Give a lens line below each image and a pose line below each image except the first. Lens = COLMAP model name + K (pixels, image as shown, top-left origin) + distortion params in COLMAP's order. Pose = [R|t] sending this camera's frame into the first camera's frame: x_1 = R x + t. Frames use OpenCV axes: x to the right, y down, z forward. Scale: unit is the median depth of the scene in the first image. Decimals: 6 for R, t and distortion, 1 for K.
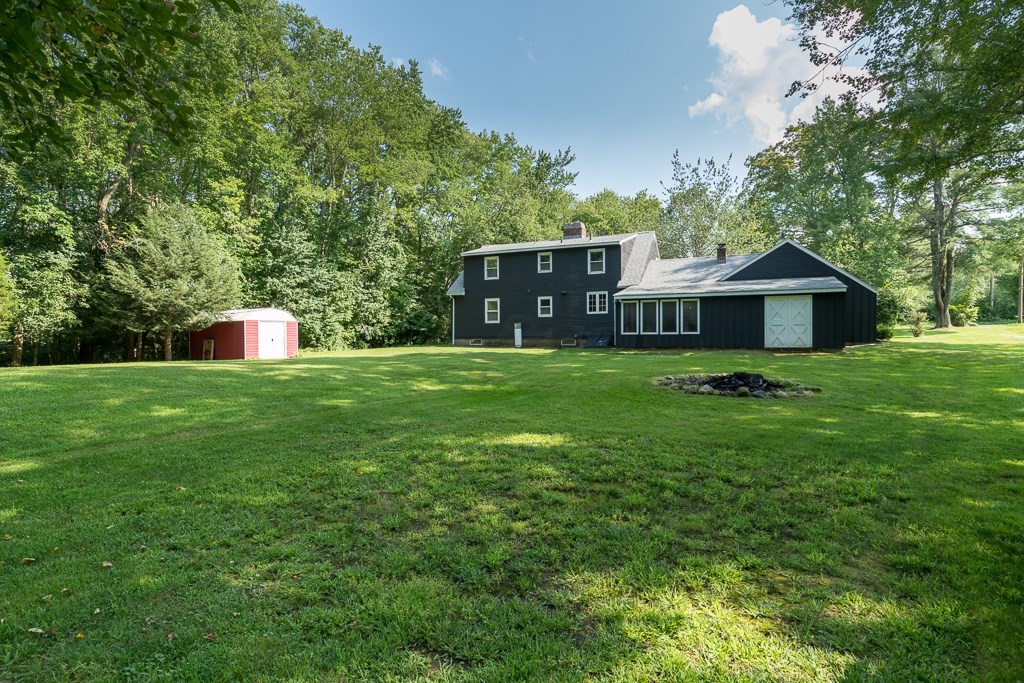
lens RADIAL K [[528.4, 0, 512.5], [0, 528.4, 340.2], [0, 0, 1]] dist [-0.038767, 0.011712]
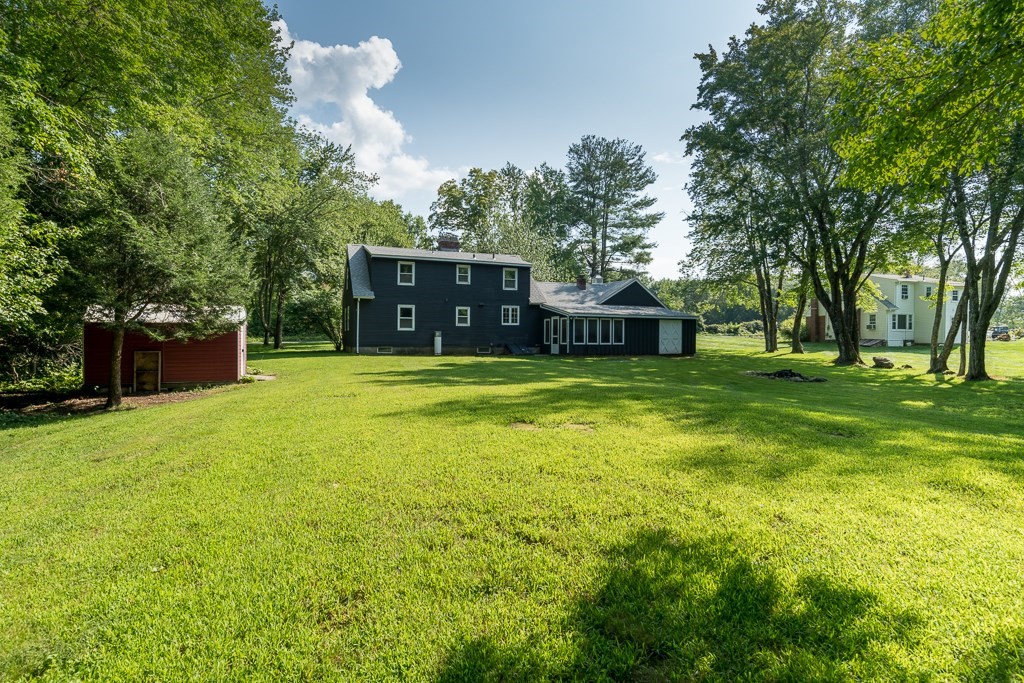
lens RADIAL K [[528.4, 0, 511.9], [0, 528.4, 340.3], [0, 0, 1]] dist [-0.038767, 0.011712]
pose [[0.684912, 0.005011, 0.728609, -0.664801], [-0.005408, 0.999984, -0.001795, -0.014864], [-0.728606, -0.002711, 0.684927, 0.214961]]
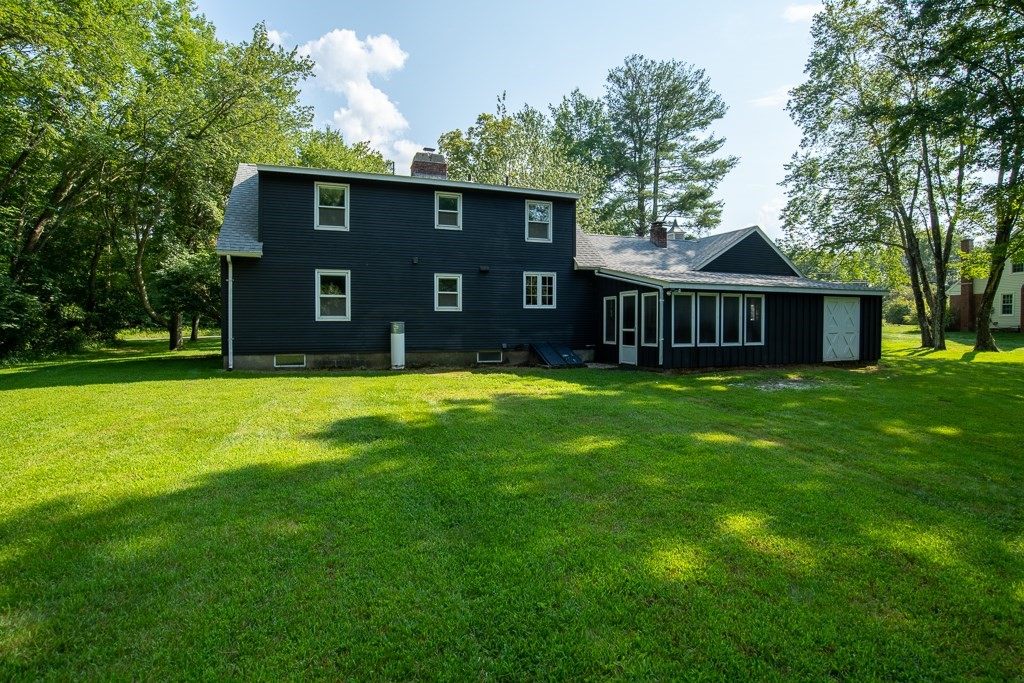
lens RADIAL K [[528.4, 0, 519.1], [0, 528.4, 340.3], [0, 0, 1]] dist [-0.038767, 0.011712]
pose [[0.697492, -0.018588, 0.716351, -0.289623], [0.002024, 0.999711, 0.023970, -0.028042], [-0.716589, -0.015269, 0.697328, 0.589891]]
